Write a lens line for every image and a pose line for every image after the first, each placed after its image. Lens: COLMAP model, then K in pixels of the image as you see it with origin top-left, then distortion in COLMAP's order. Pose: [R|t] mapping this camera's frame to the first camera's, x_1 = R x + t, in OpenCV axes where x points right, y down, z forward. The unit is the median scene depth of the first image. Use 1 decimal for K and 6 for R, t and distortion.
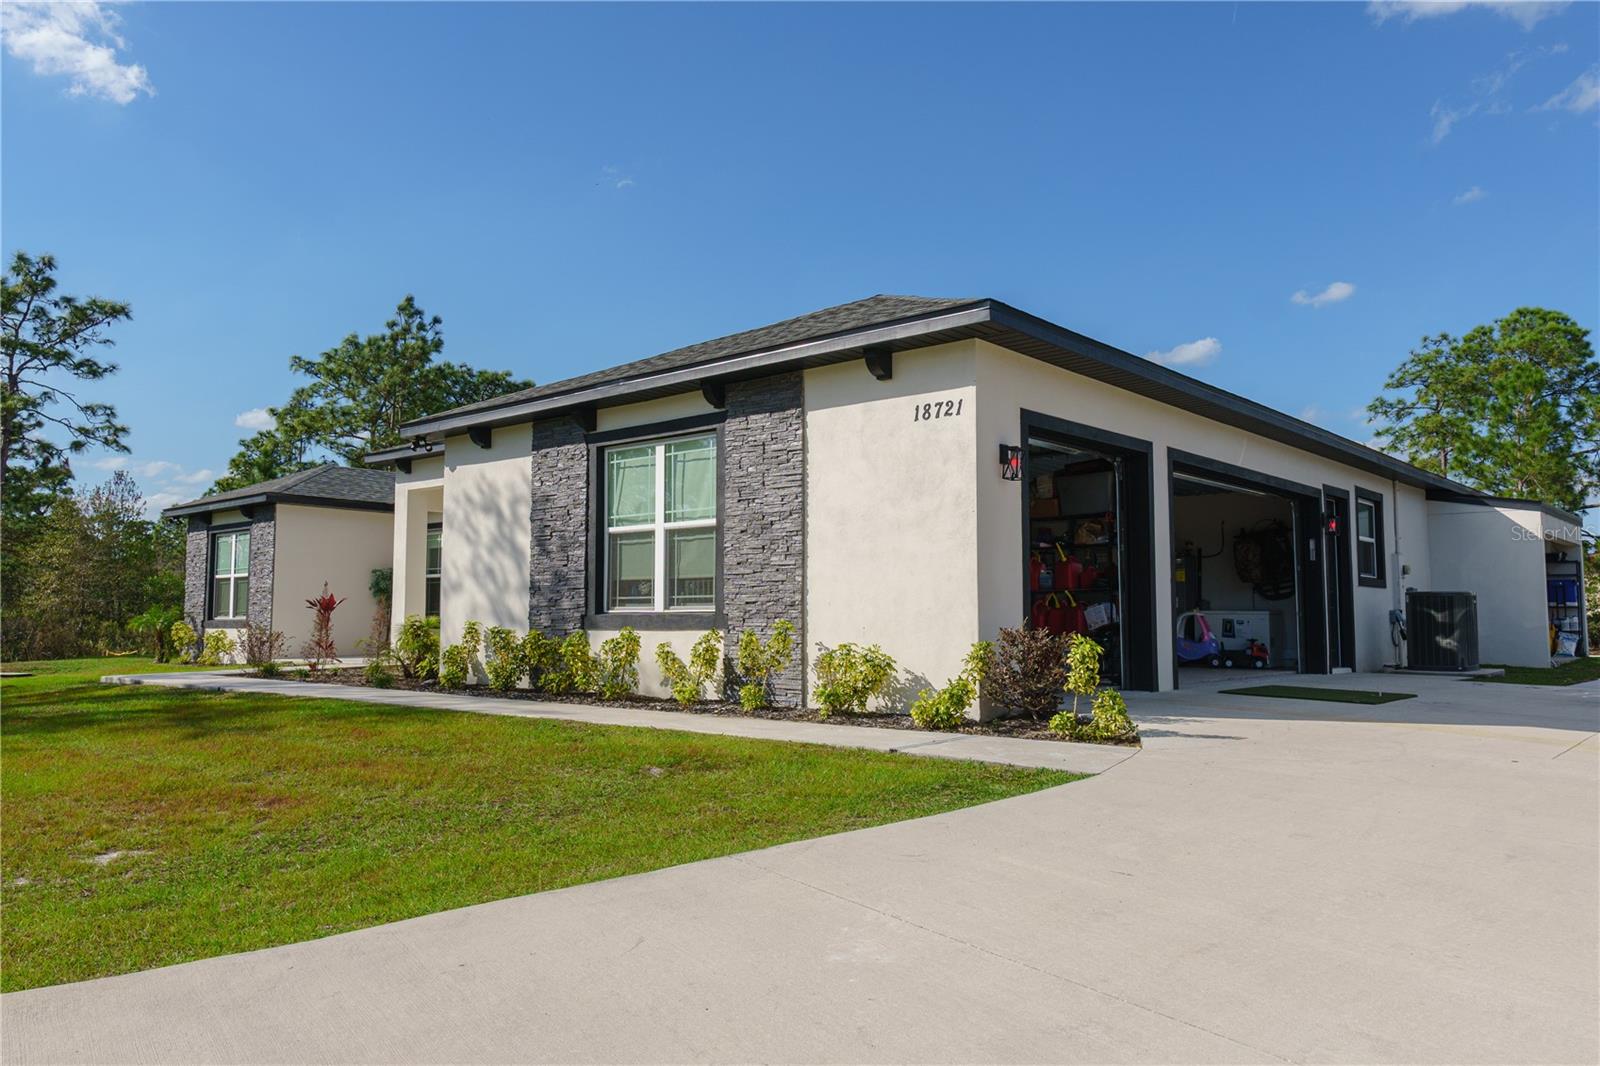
lens RADIAL K [[1174.5, 0, 738.5], [0, 1174.5, 528.7], [0, 0, 1]] dist [-0.004187, -0.005958]
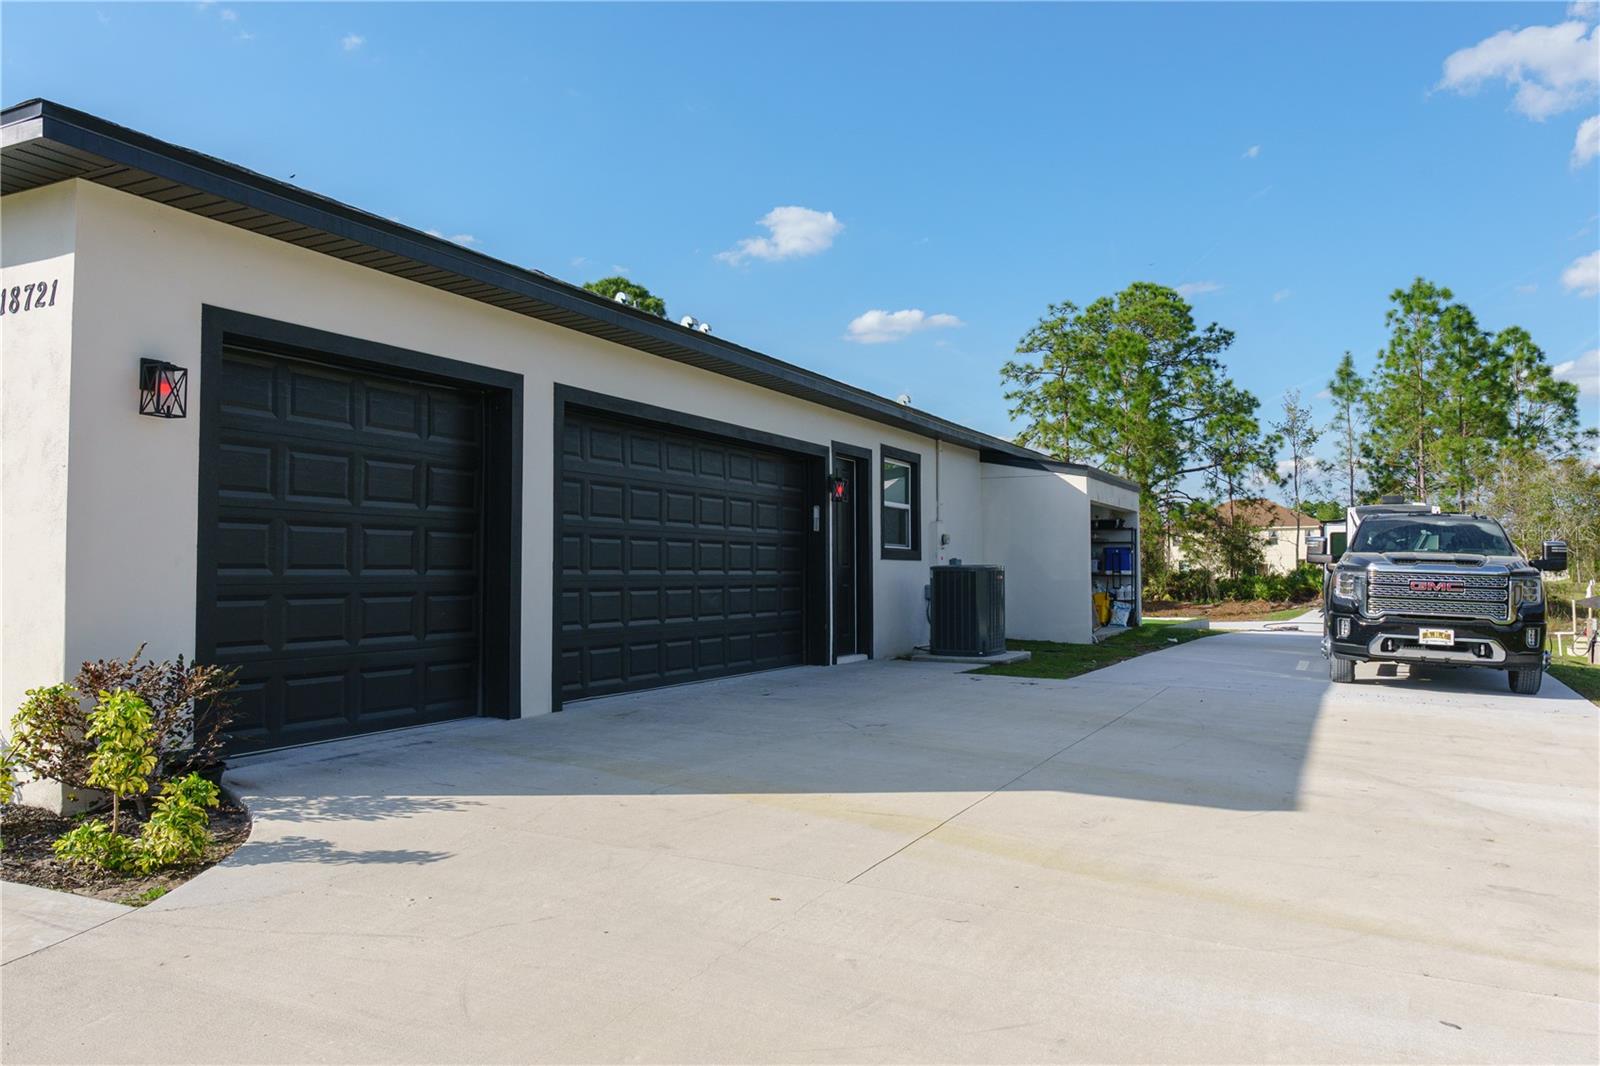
lens RADIAL K [[1174.5, 0, 738.5], [0, 1174.5, 528.7], [0, 0, 1]] dist [-0.004187, -0.005958]
pose [[0.969137, 0.004920, 0.246473, 0.161263], [-0.015065, 0.999114, 0.039291, -0.005018], [-0.246061, -0.041791, 0.968353, 0.139983]]
